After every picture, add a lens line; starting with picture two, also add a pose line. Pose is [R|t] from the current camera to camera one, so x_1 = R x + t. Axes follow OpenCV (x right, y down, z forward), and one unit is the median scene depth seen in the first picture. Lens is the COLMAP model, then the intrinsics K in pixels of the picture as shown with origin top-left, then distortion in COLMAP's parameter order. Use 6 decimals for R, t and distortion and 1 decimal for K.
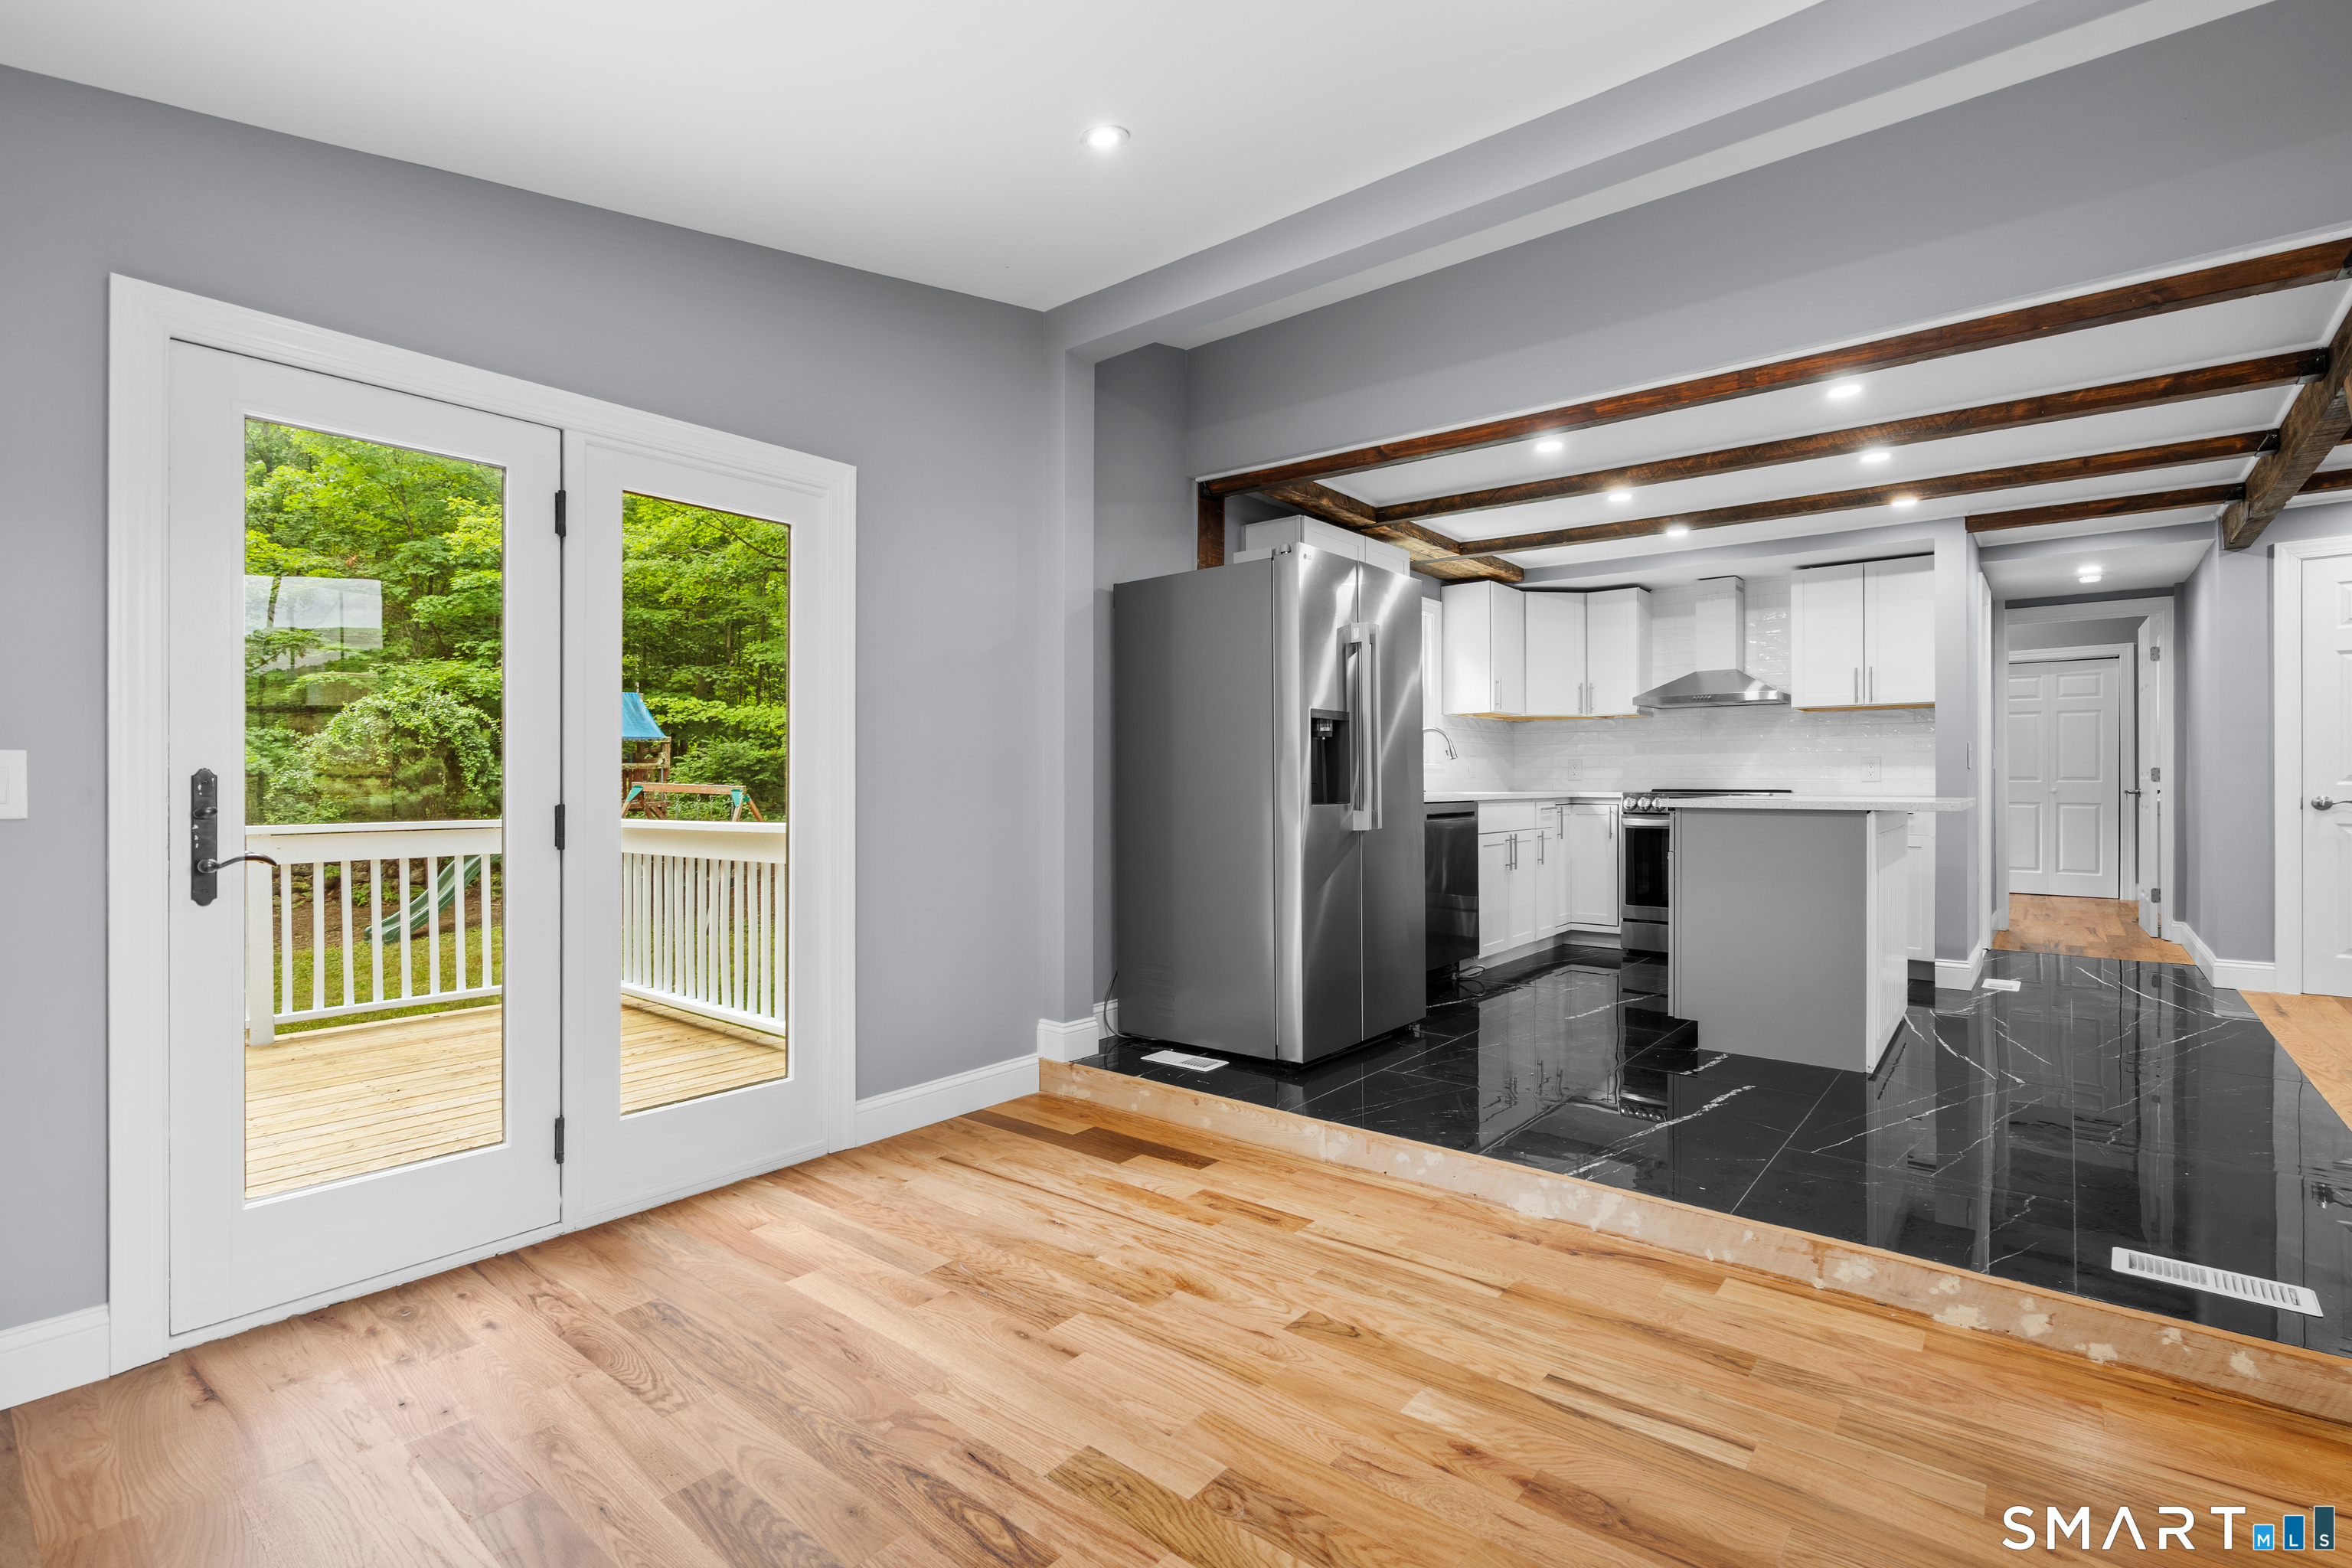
lens RADIAL K [[1069.0, 0, 1176.0], [0, 1069.0, 784.0], [0, 0, 1]] dist [0.001476, 0.000216]
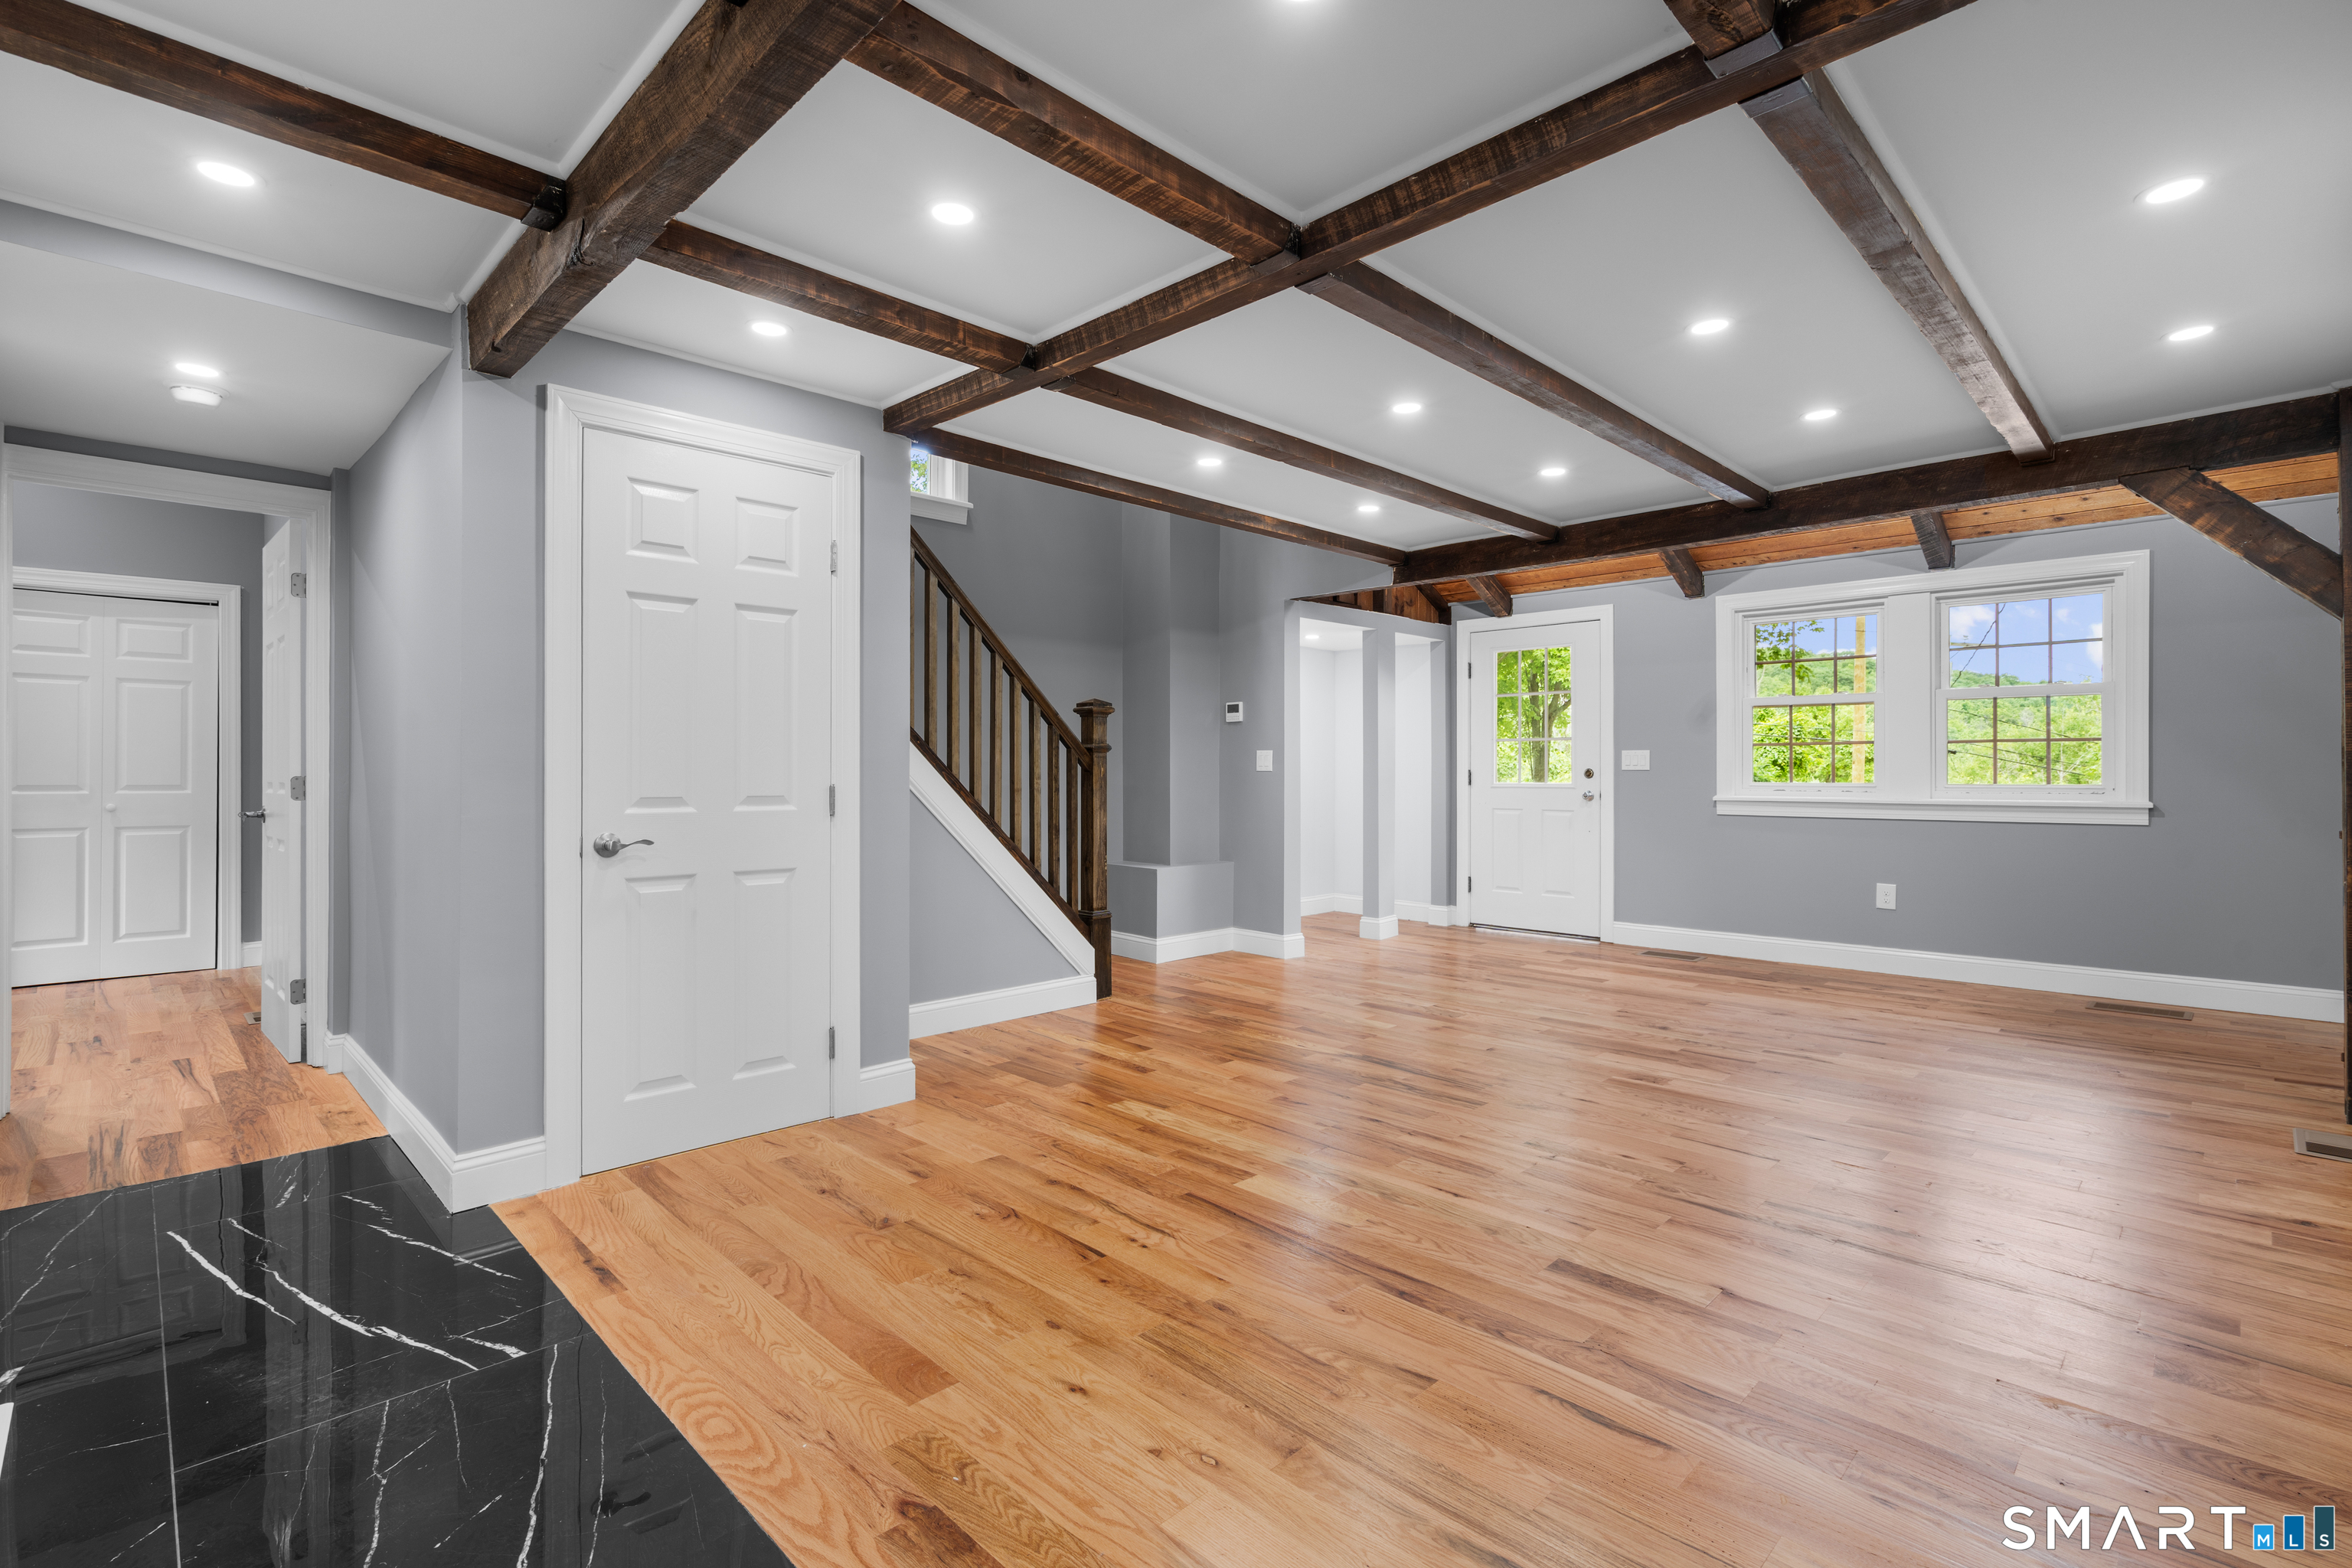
lens RADIAL K [[1071.3, 0, 1171.2], [0, 1071.3, 764.4], [0, 0, 1]] dist [-0.000860, 0.000124]
pose [[0.100919, 0.008442, 0.994859, 0.434072], [0.003048, 0.999957, -0.008795, -0.017390], [-0.994890, 0.003920, 0.100889, 0.533973]]
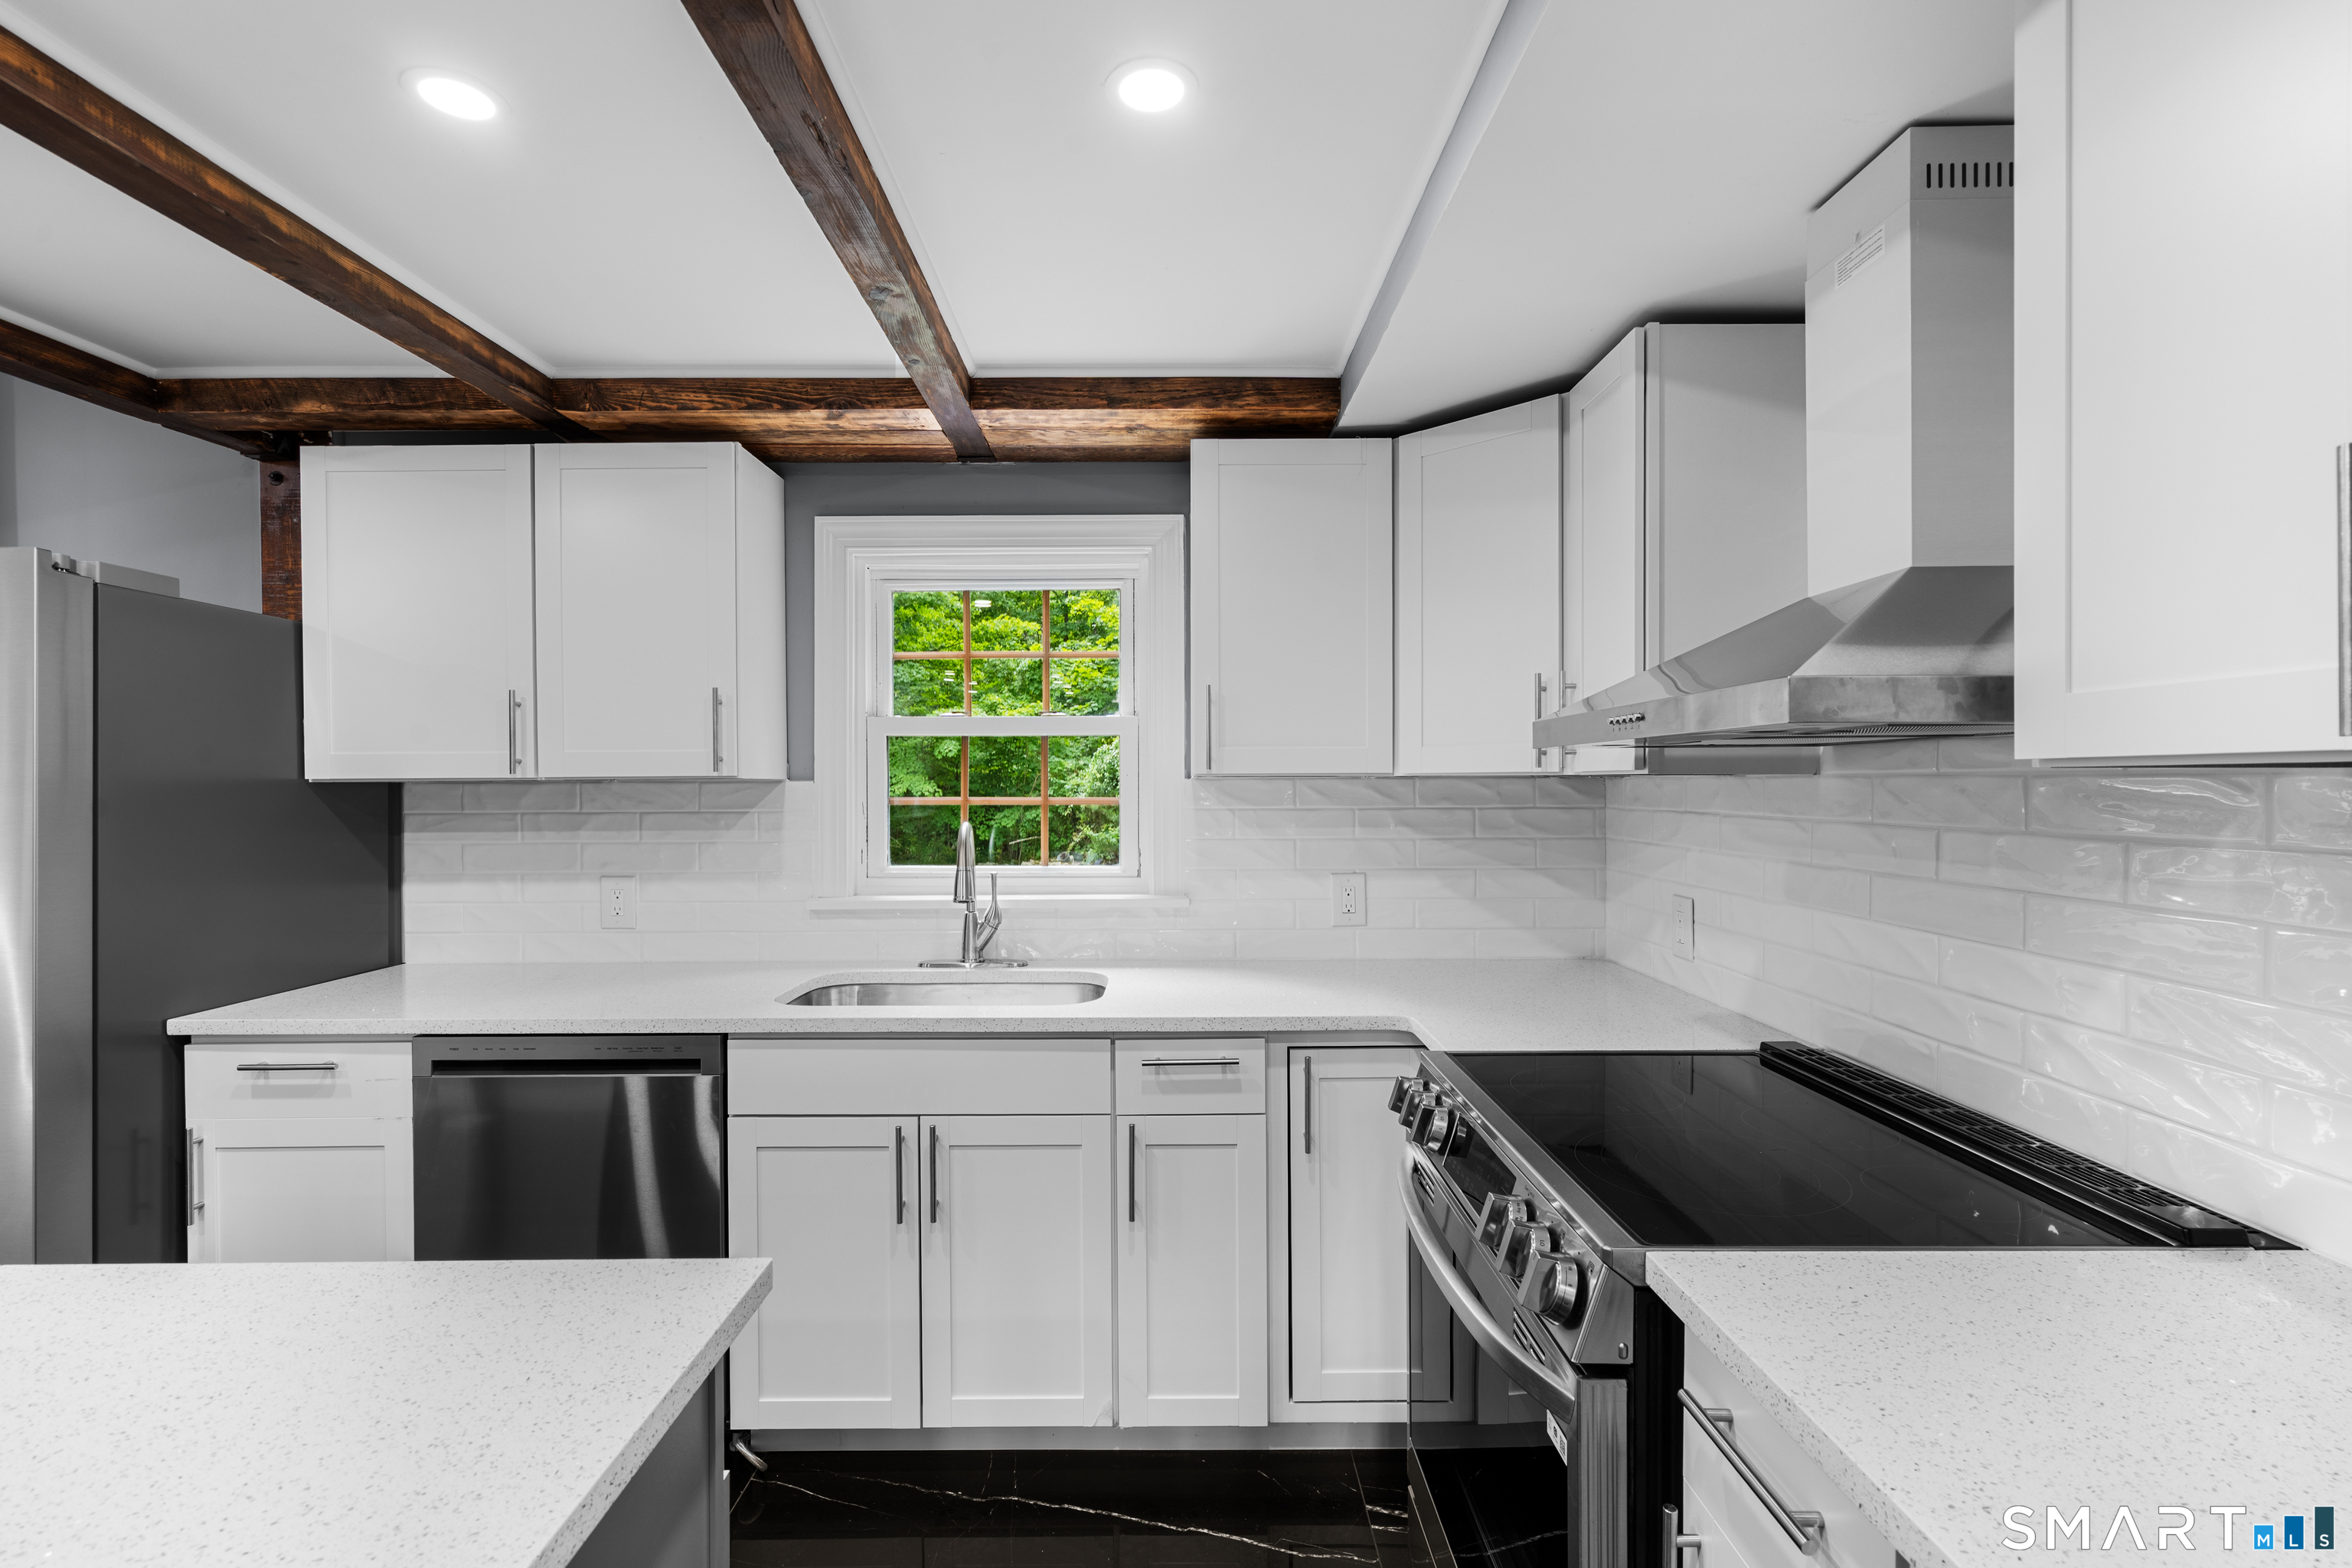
lens RADIAL K [[1051.7, 0, 1176.4], [0, 1051.7, 787.8], [0, 0, 1]] dist [-0.001644, 0.000222]
pose [[0.635923, 0.000174, -0.771753, 0.627462], [0.002098, 0.999996, 0.001954, -0.068630], [0.771750, -0.002862, 0.635920, 0.804988]]
